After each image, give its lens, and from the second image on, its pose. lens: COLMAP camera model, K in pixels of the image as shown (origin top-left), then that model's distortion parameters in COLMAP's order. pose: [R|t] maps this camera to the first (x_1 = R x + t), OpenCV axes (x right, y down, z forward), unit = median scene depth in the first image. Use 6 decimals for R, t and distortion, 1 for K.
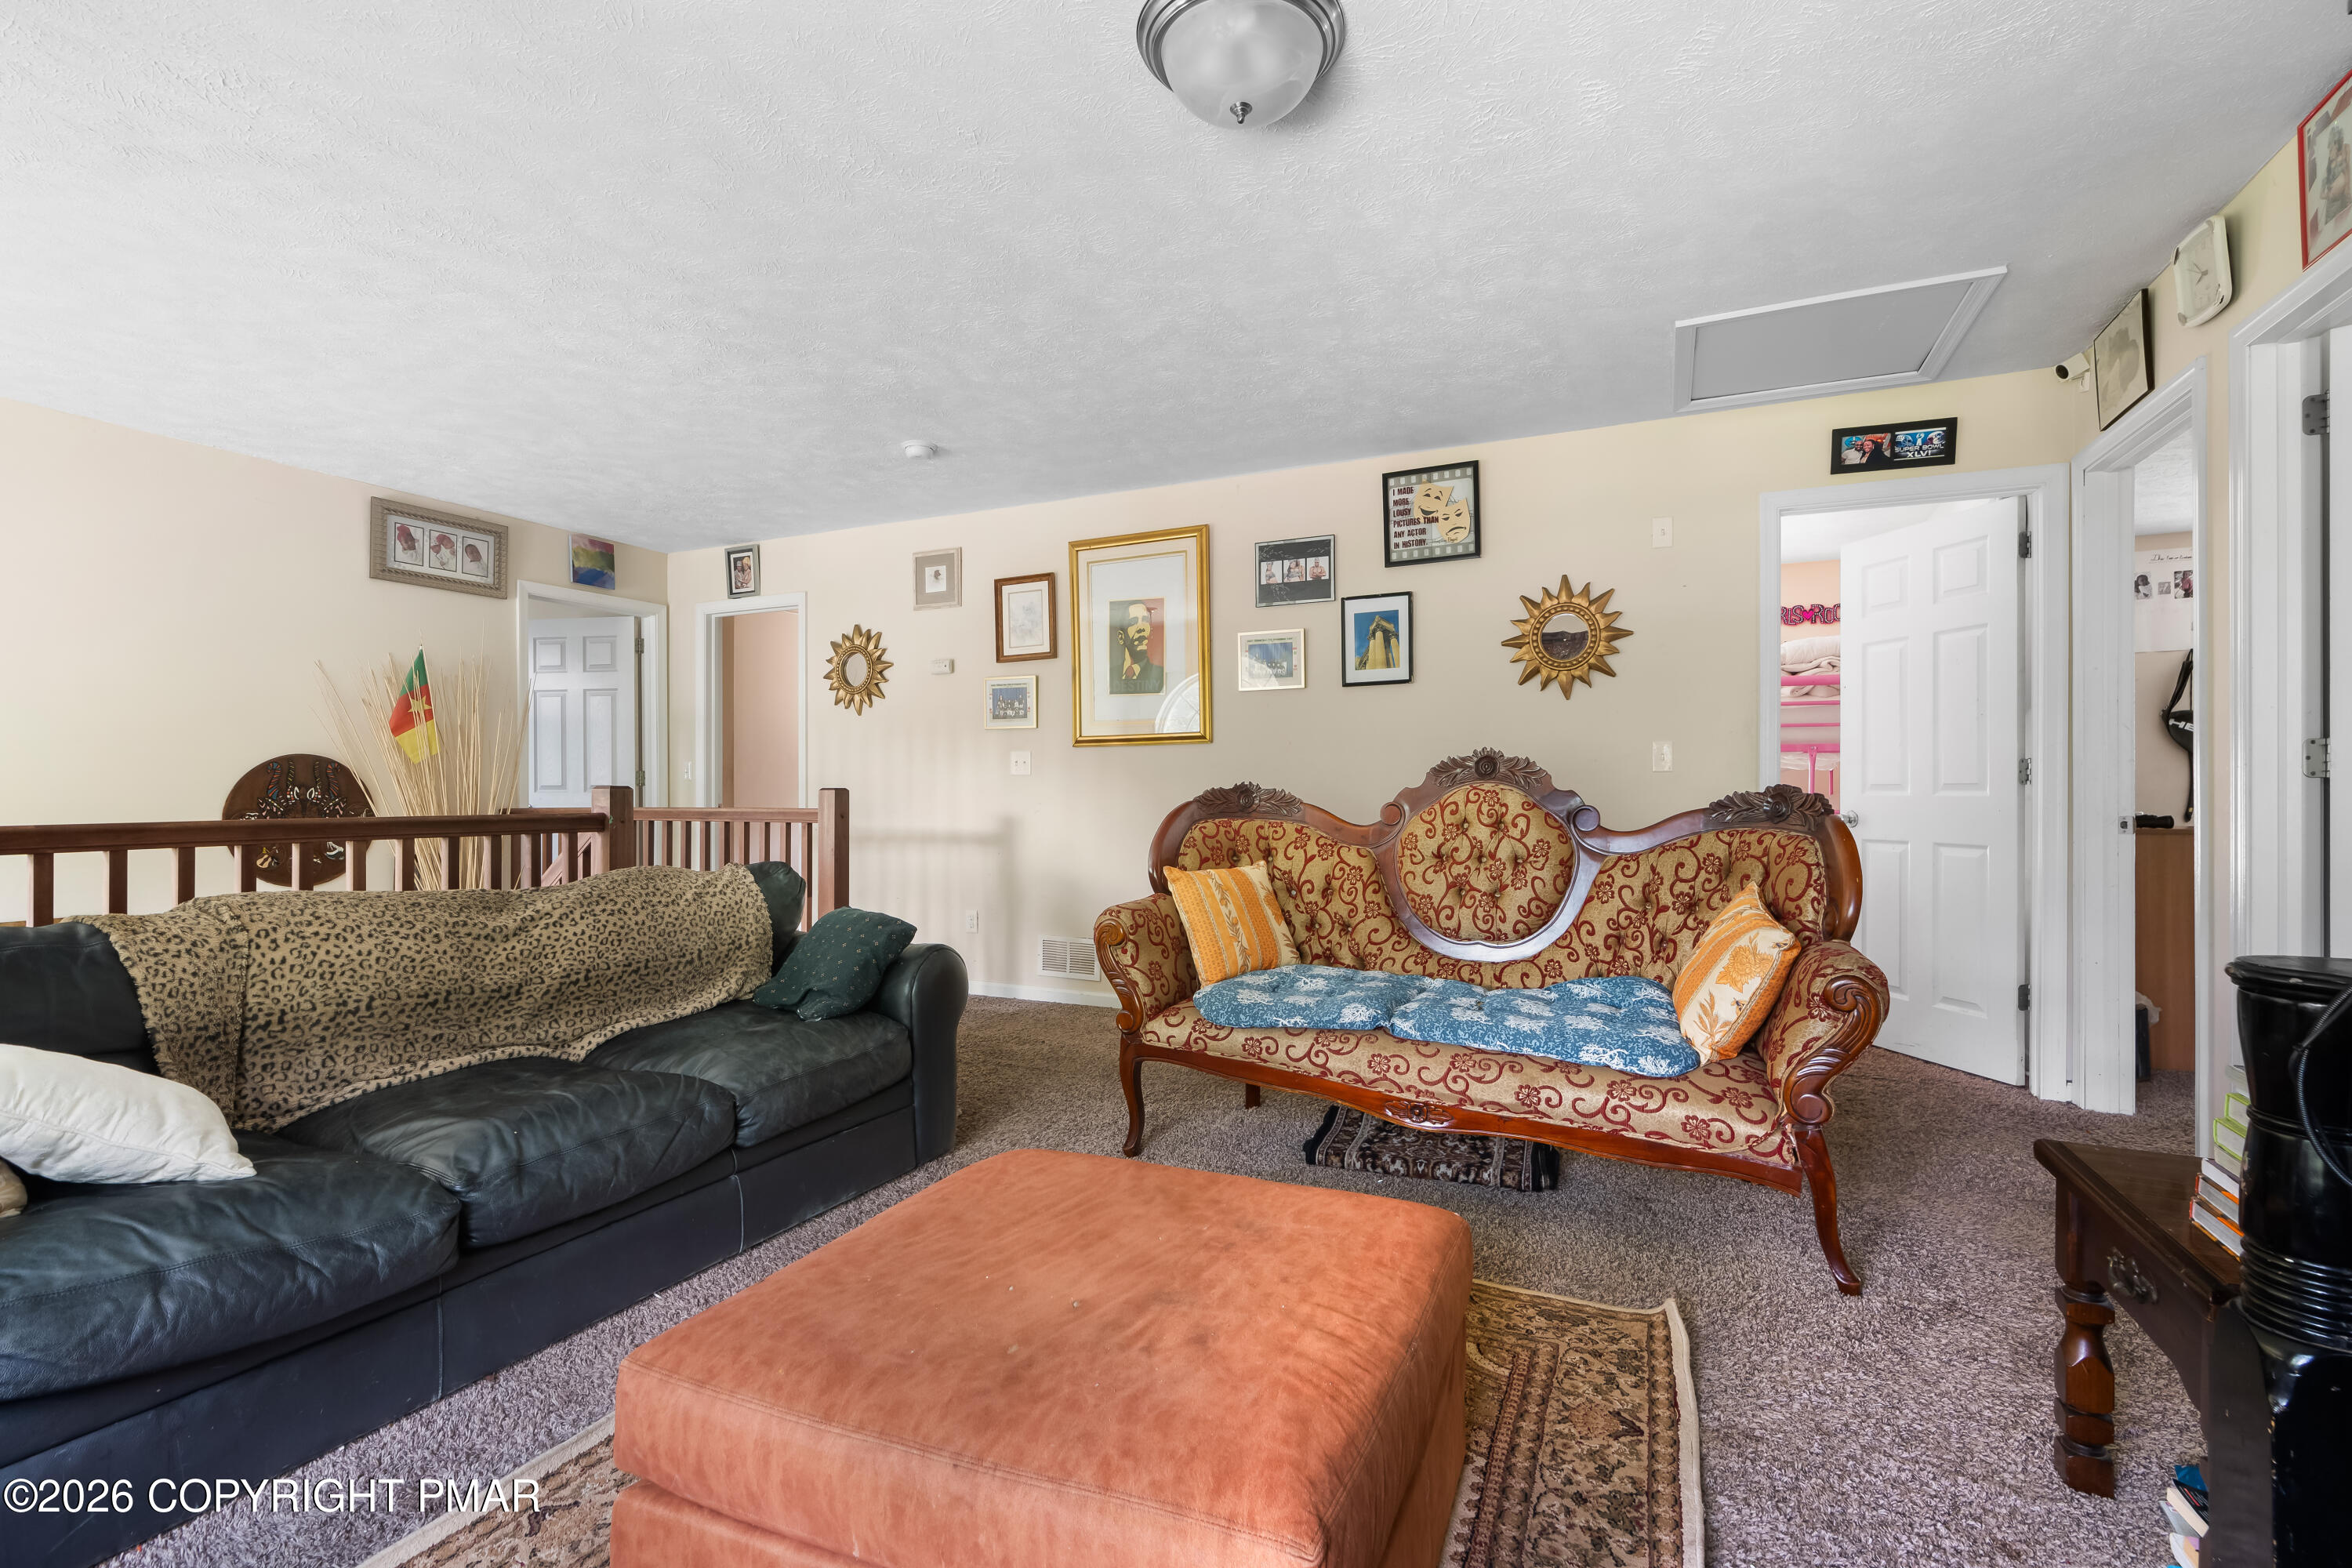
lens RADIAL K [[1083.9, 0, 1172.8], [0, 1083.9, 796.4], [0, 0, 1]] dist [-0.001457, -0.000536]
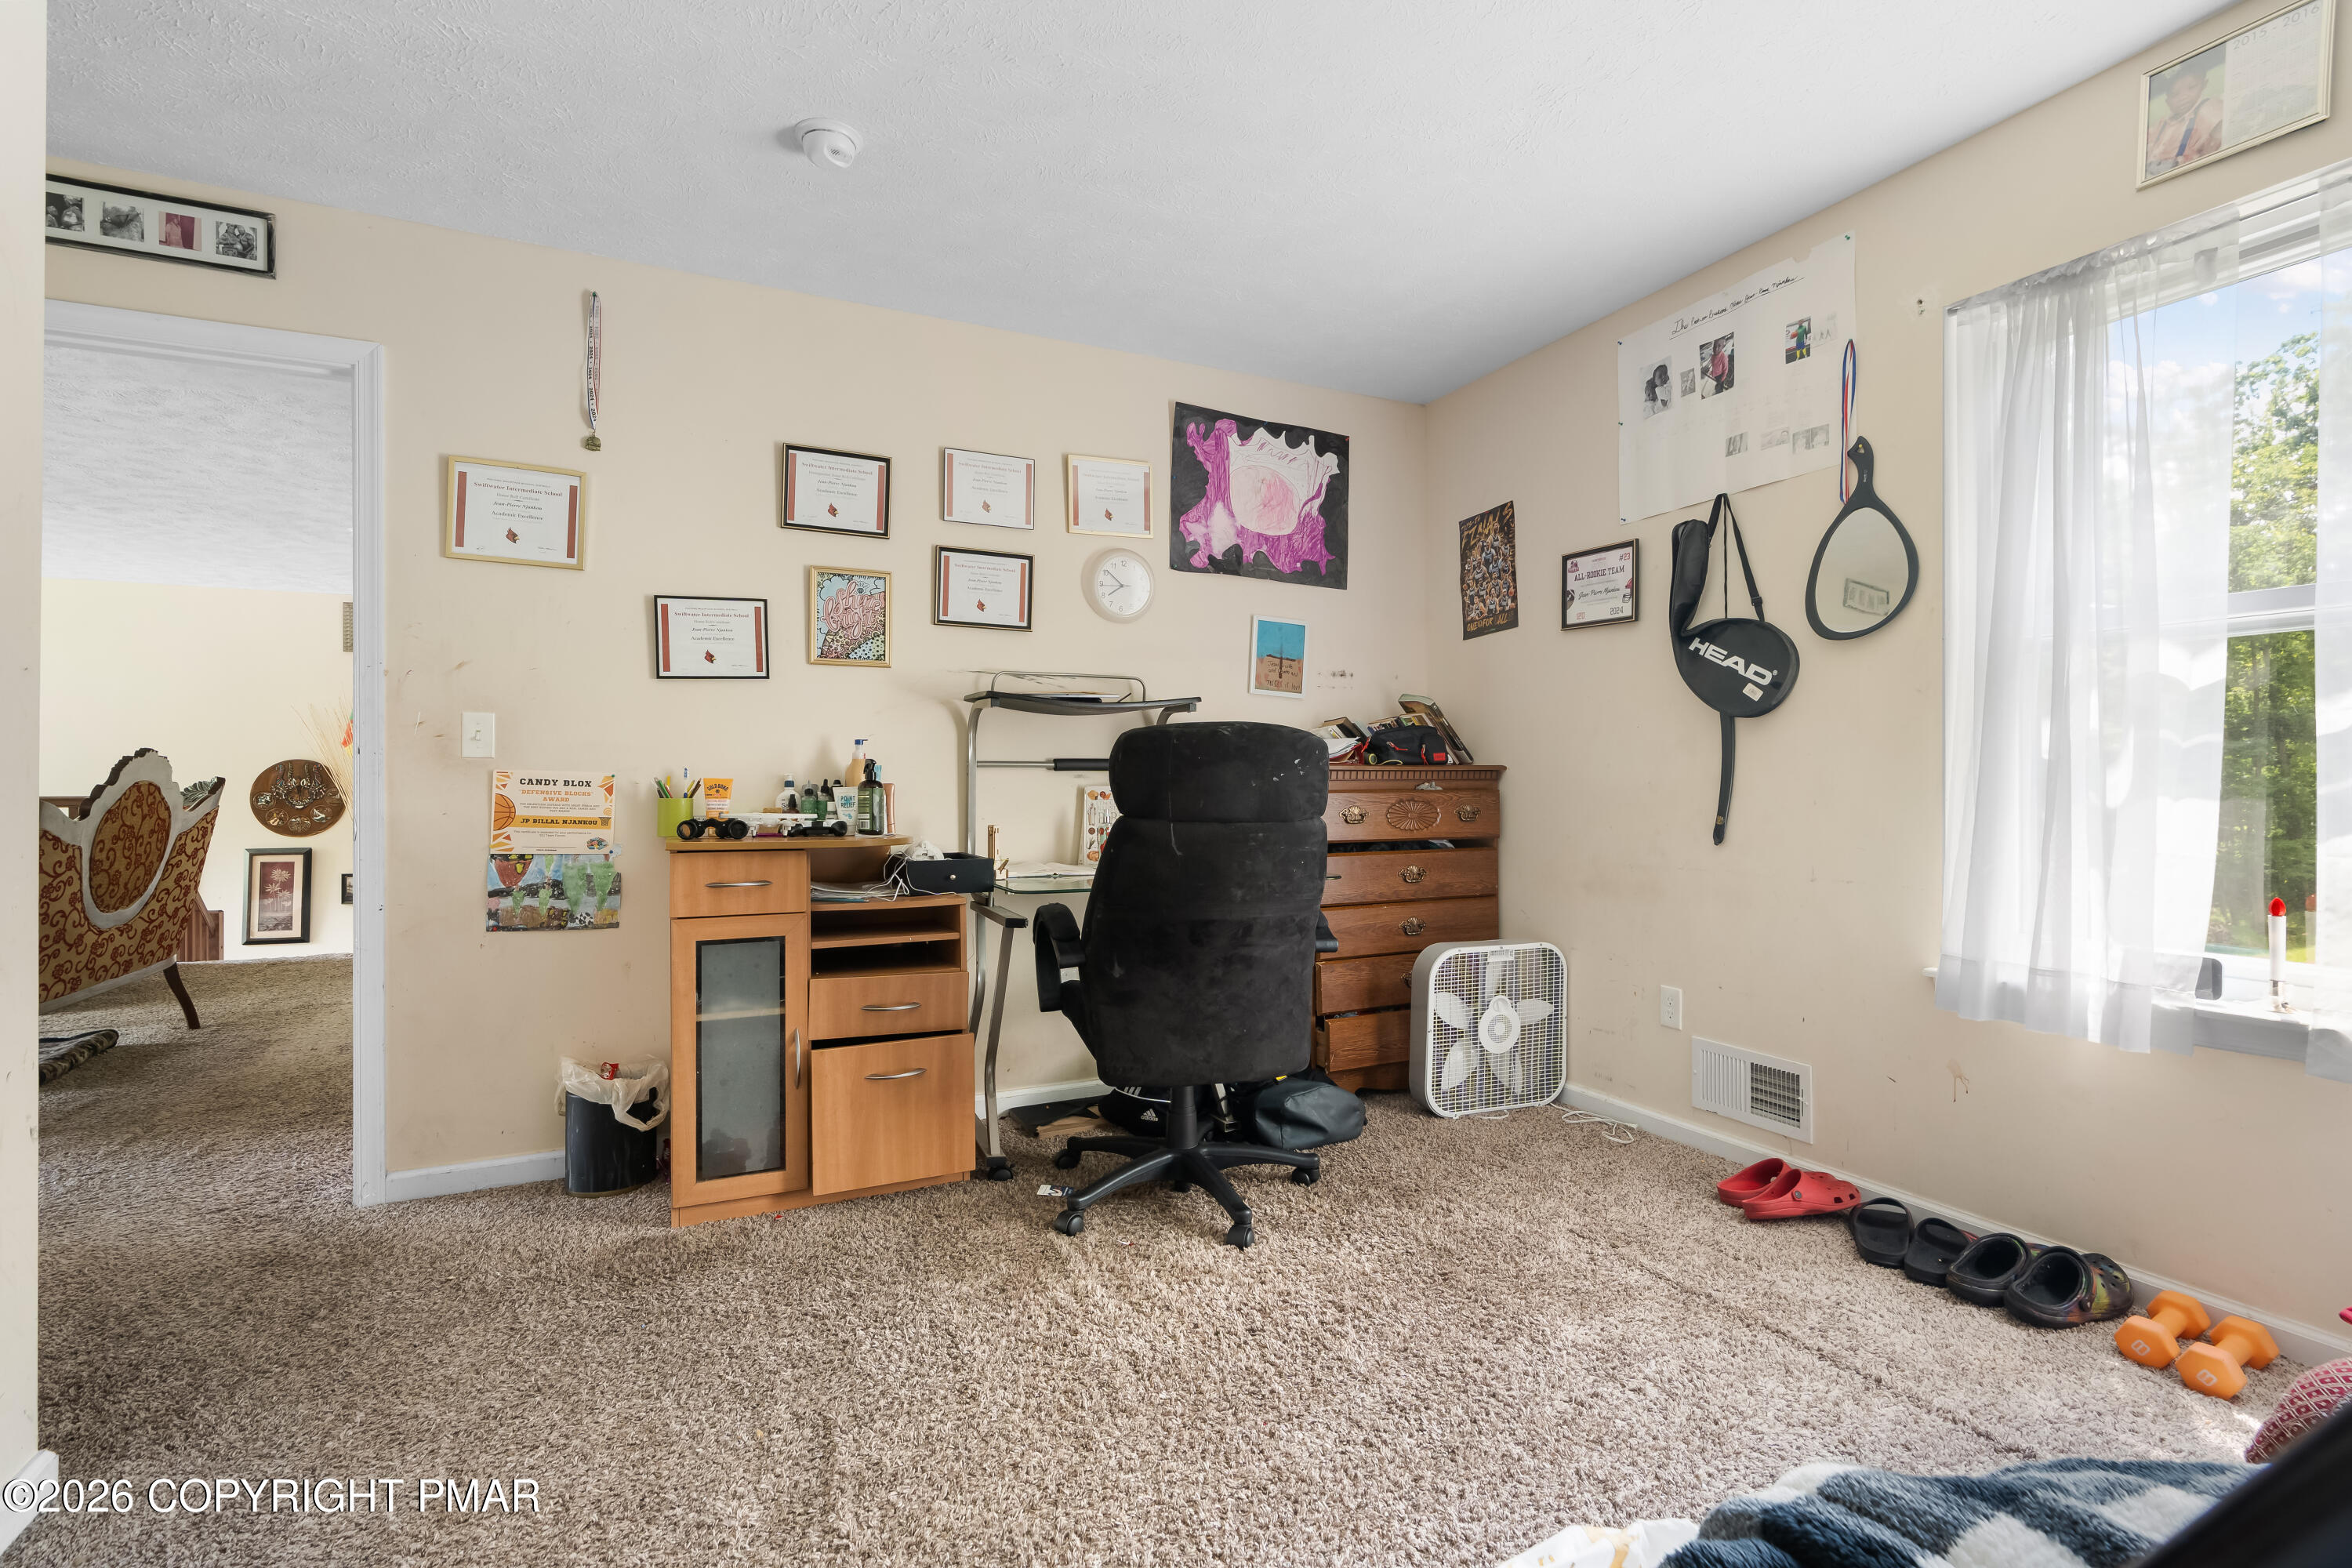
lens RADIAL K [[1076.5, 0, 1177.1], [0, 1076.5, 777.9], [0, 0, 1]] dist [-0.004130, 0.001764]
pose [[0.763245, 0.001726, -0.646107, 1.247606], [-0.004005, 0.999990, -0.002059, -0.010628], [0.646097, 0.004159, 0.763244, 0.559468]]
